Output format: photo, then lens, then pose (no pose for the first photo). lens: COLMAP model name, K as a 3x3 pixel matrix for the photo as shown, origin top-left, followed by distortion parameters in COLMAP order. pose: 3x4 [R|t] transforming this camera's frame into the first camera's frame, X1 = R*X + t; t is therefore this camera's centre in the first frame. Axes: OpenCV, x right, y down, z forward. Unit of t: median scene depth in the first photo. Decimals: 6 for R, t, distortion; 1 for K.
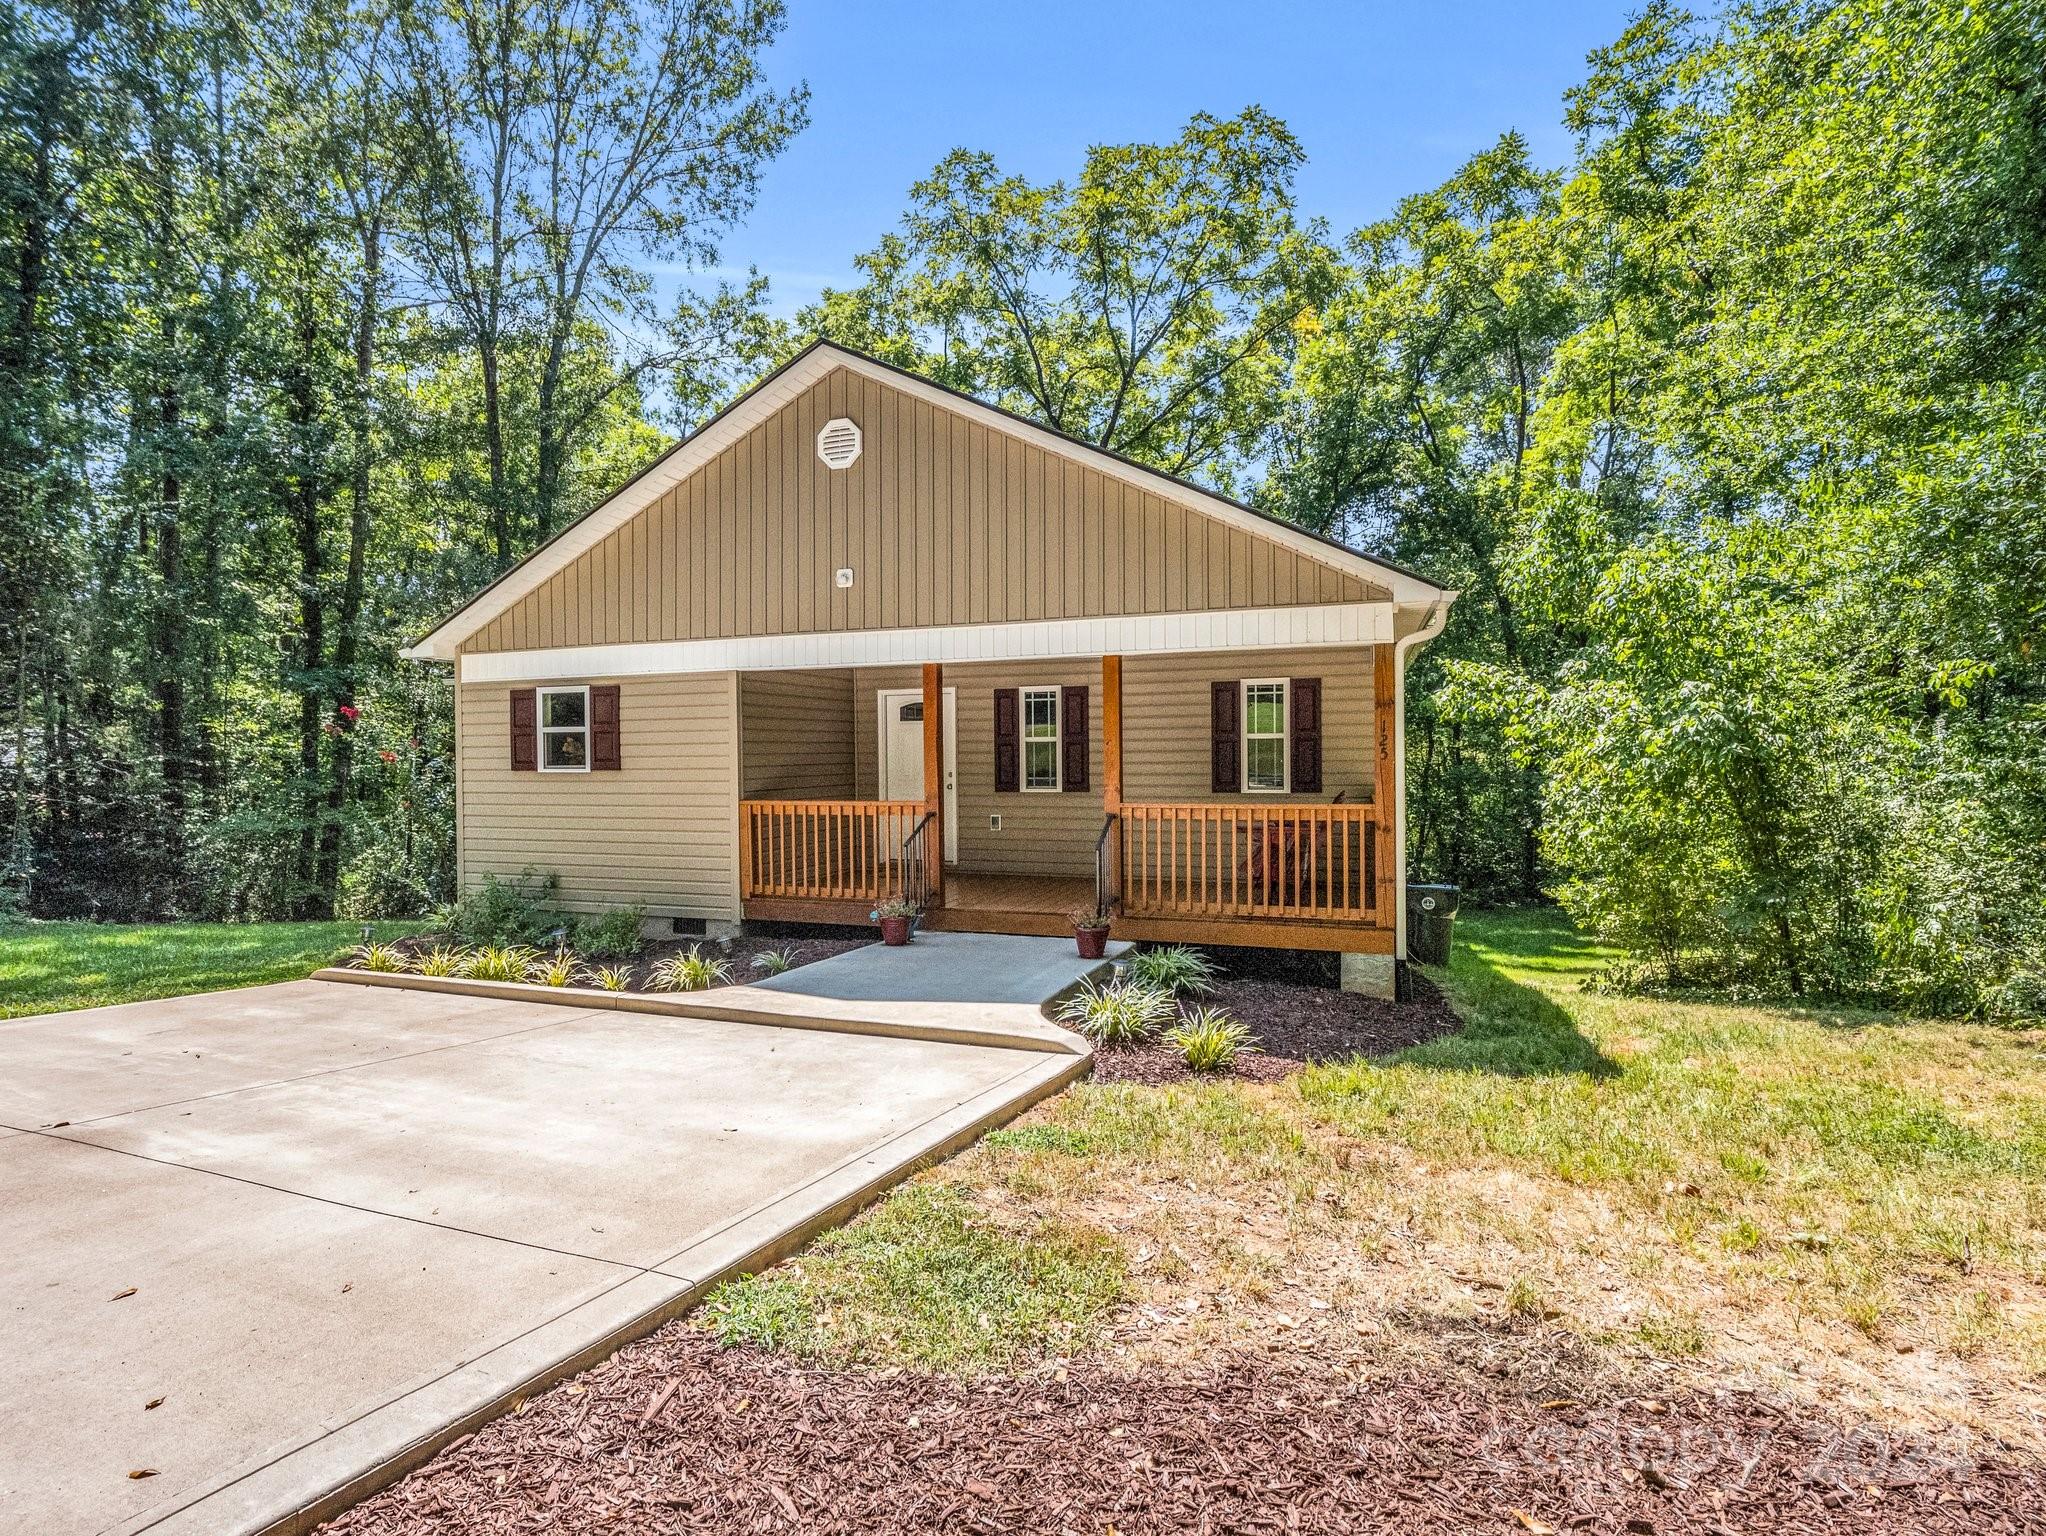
lens RADIAL K [[978.4, 0, 1019.1], [0, 978.4, 769.8], [0, 0, 1]] dist [-0.016822, -0.003256]
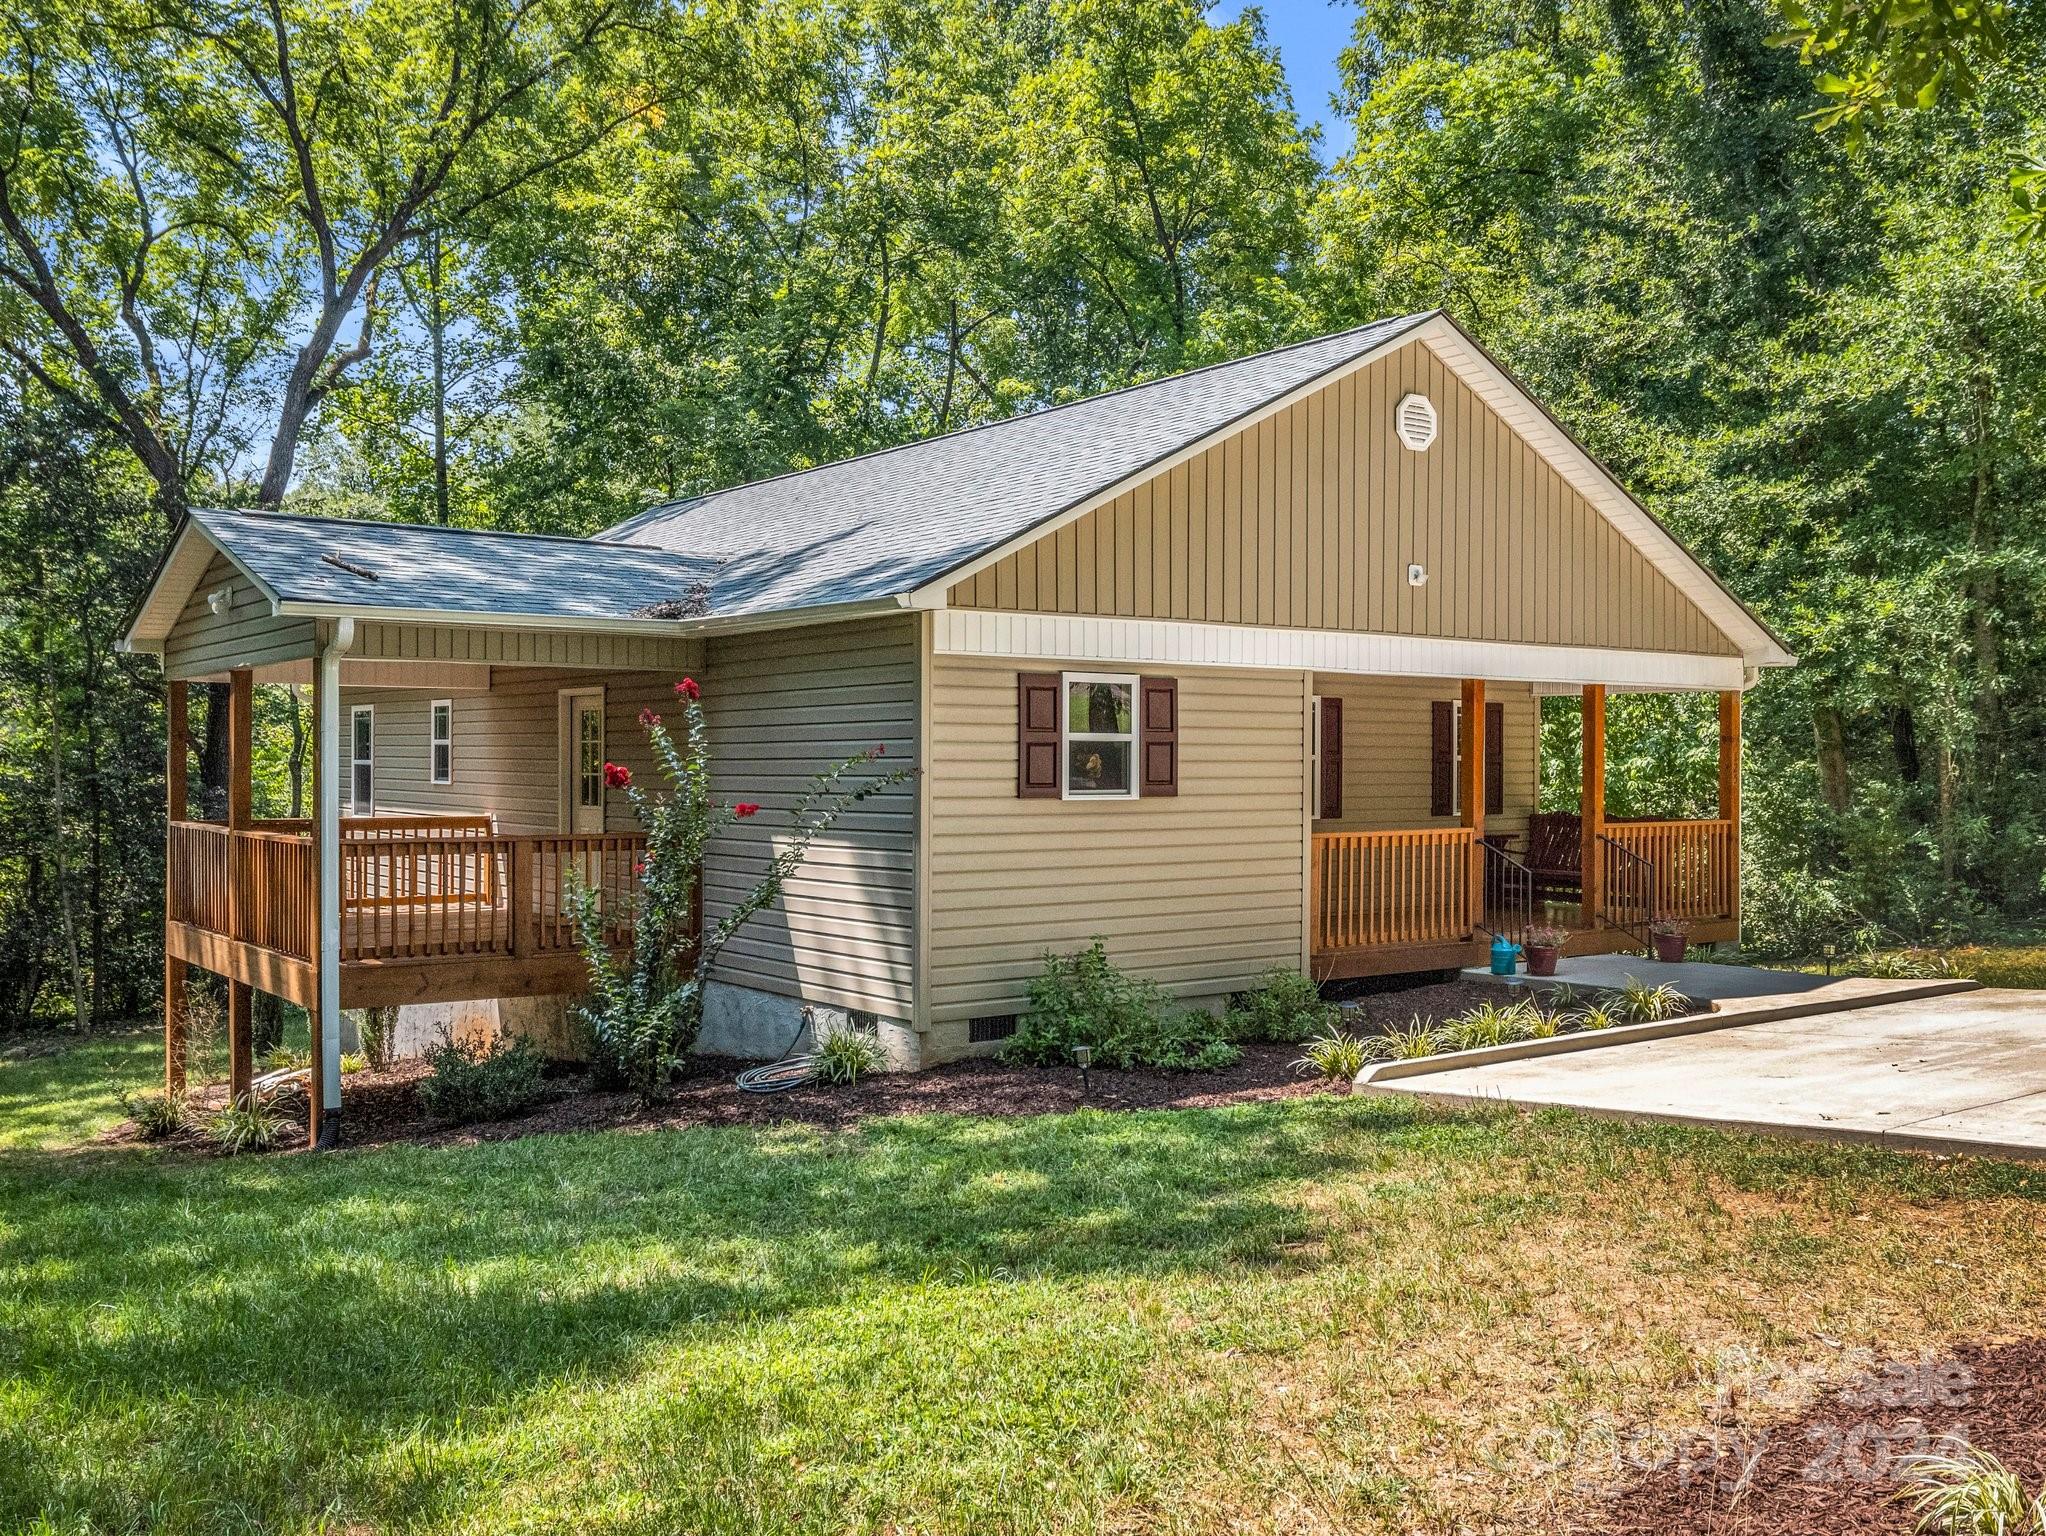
lens RADIAL K [[1797.6, 0, 1016.6], [0, 1797.6, 761.6], [0, 0, 1]] dist [-0.001058, -0.029061]
pose [[0.571468, 0.009711, 0.820567, -1.540702], [0.007683, 0.999823, -0.017183, -0.003288], [-0.820588, 0.016124, 0.571292, 0.337623]]
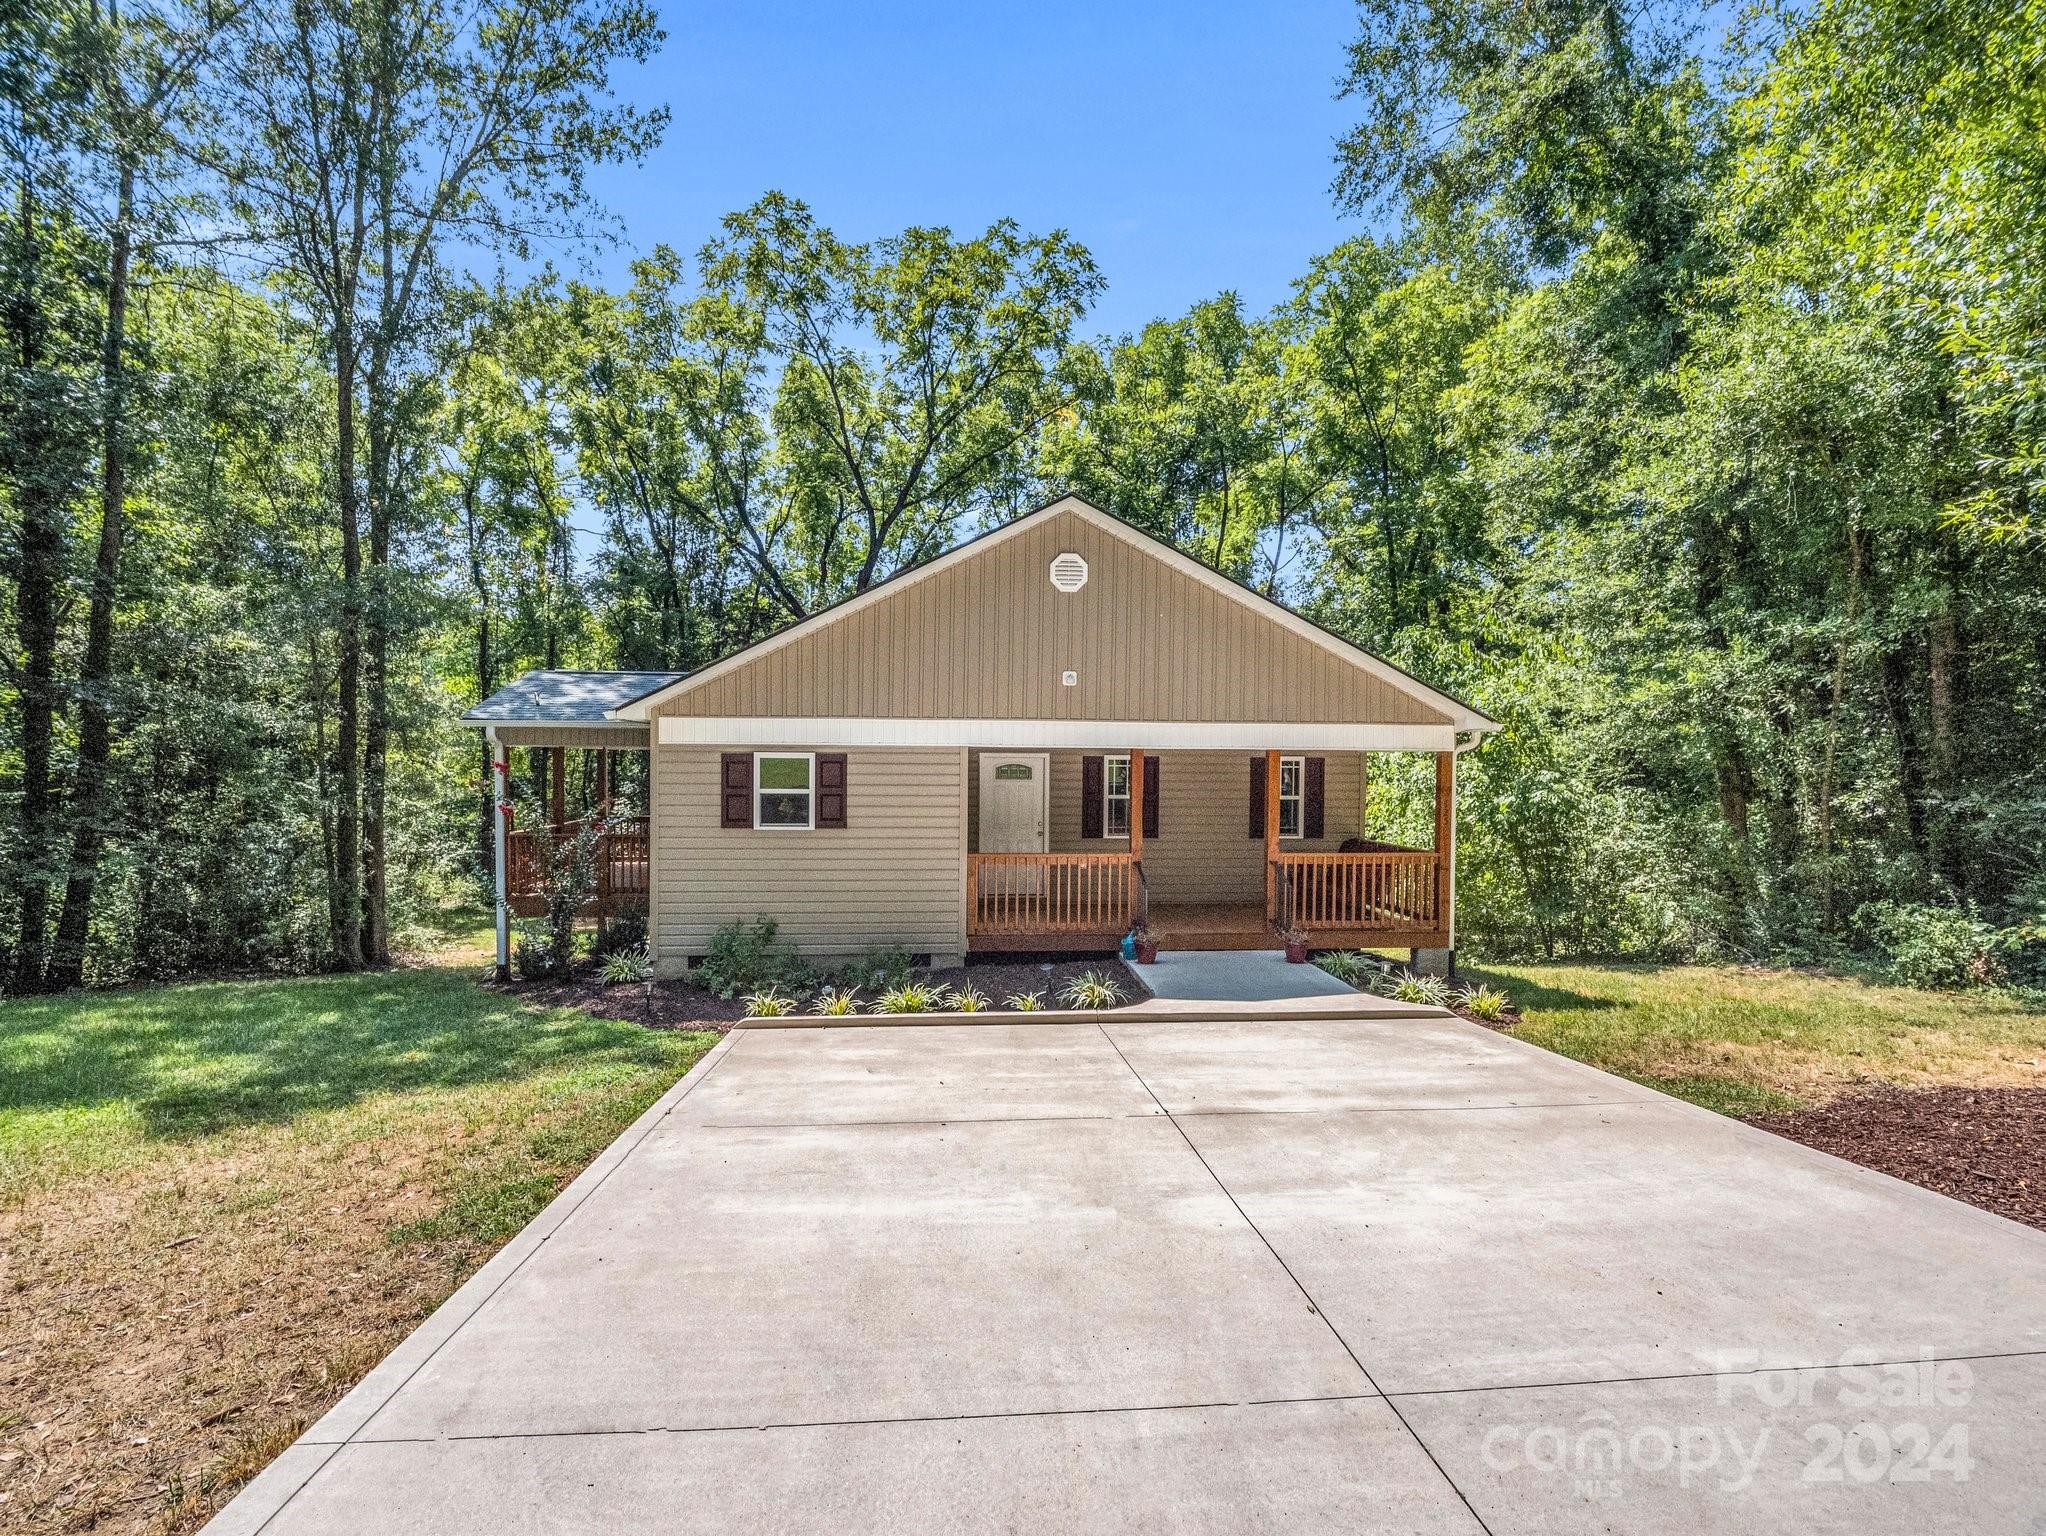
lens RADIAL K [[978.4, 0, 997.5], [0, 978.4, 788.0], [0, 0, 1]] dist [-0.016822, -0.003256]
pose [[0.916627, 0.004395, 0.399720, -0.695960], [-0.008858, 0.999917, 0.009317, -0.058200], [-0.399646, -0.012081, 0.916590, -0.116874]]
